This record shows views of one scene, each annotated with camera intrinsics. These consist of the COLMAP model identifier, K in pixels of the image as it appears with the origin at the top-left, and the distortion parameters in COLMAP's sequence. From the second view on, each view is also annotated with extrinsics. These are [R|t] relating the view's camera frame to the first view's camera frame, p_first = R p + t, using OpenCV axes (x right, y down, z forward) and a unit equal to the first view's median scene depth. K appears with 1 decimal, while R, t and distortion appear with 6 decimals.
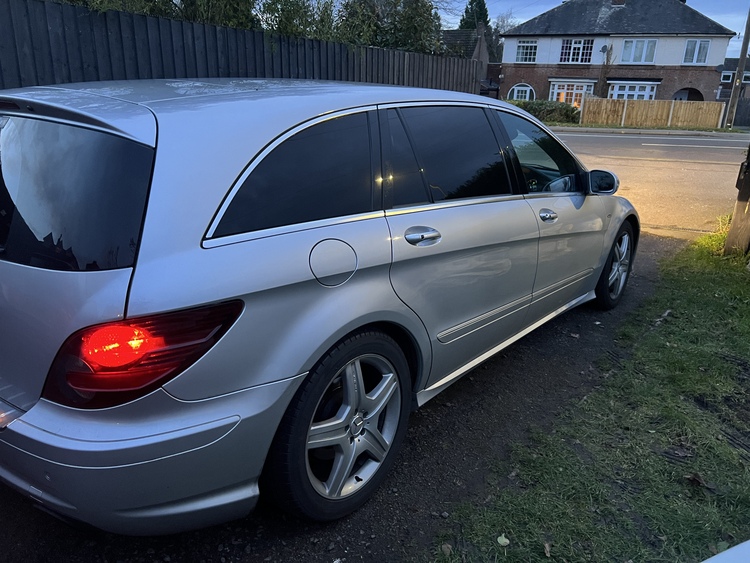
lens RADIAL K [[562.6, 0, 375.0], [0, 562.6, 281.5], [0, 0, 1]] dist [0.045542, -0.044804]
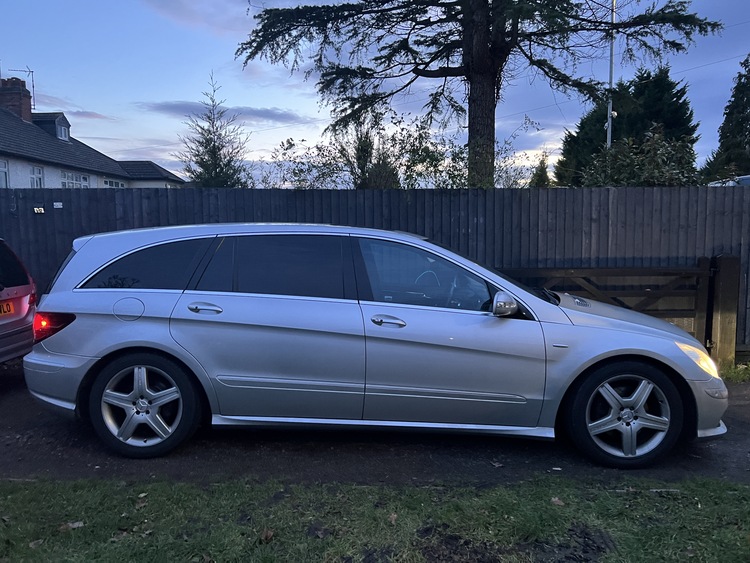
lens RADIAL K [[562.6, 0, 375.0], [0, 562.6, 281.5], [0, 0, 1]] dist [0.045542, -0.044804]
pose [[0.615653, 0.034090, -0.787280, 1.721632], [-0.225915, 0.964763, -0.134891, -0.045558], [0.754939, 0.260904, 0.601660, 0.355940]]
